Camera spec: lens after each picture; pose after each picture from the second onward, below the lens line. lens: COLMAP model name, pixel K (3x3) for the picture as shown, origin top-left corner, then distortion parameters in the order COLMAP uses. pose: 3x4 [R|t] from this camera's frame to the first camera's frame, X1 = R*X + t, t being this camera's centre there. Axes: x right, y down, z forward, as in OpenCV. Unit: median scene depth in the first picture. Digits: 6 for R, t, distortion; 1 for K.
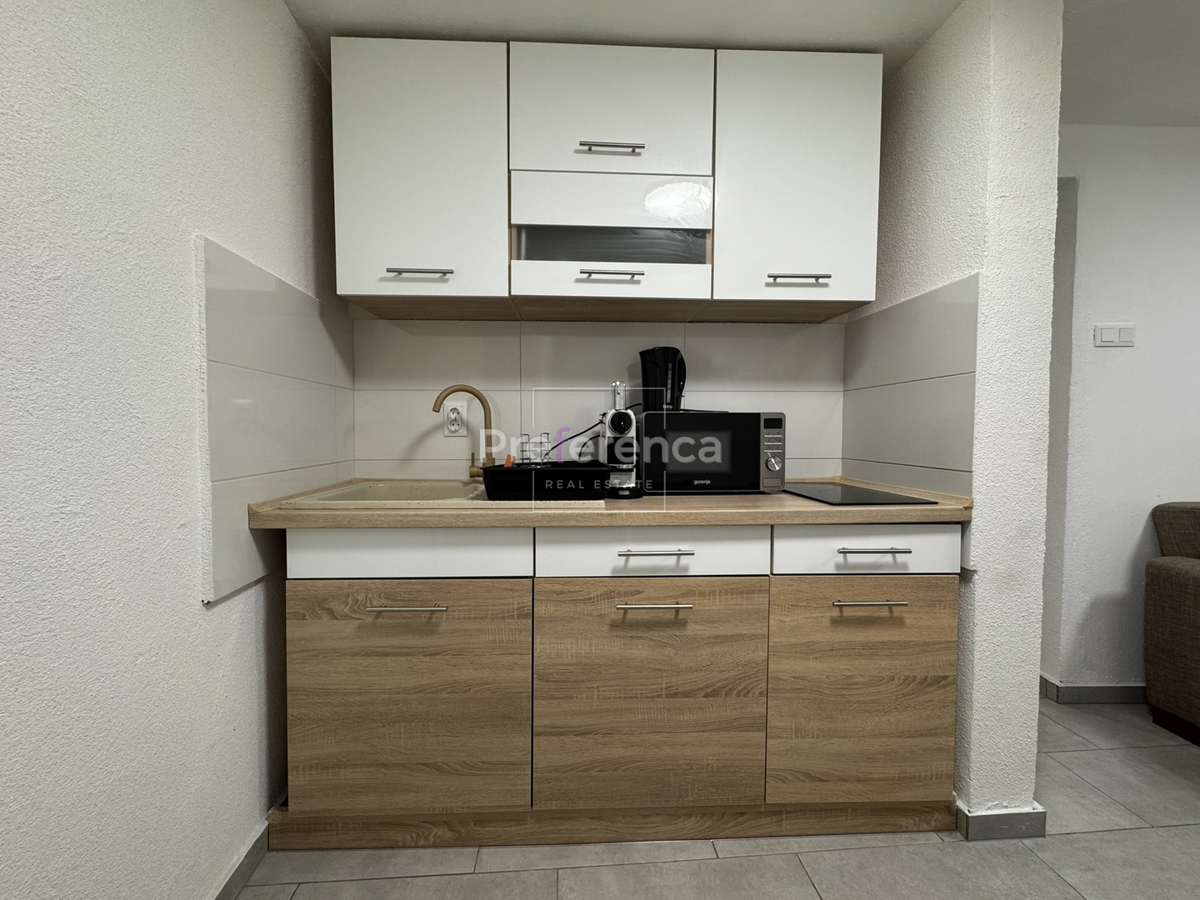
lens RADIAL K [[480.2, 0, 599.0], [0, 480.2, 448.8], [0, 0, 1]] dist [-0.004954, 0.000776]
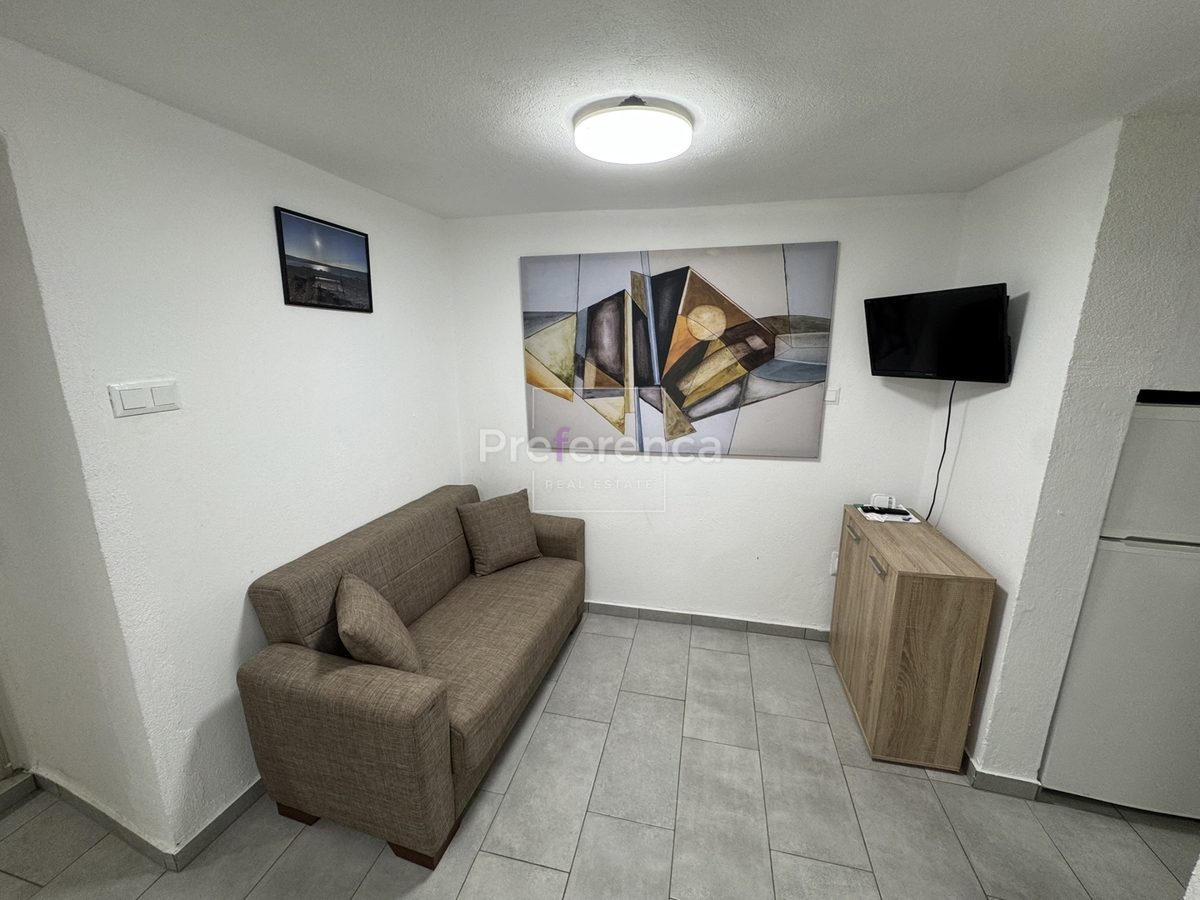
lens RADIAL K [[478.9, 0, 600.0], [0, 478.9, 450.0], [0, 0, 1]] dist [-0.003478, 0.000547]
pose [[0.298028, -0.211616, 0.930805, 0.884567], [0.032951, 0.976817, 0.211527, -0.426715], [-0.953988, -0.032370, 0.298092, 0.203738]]
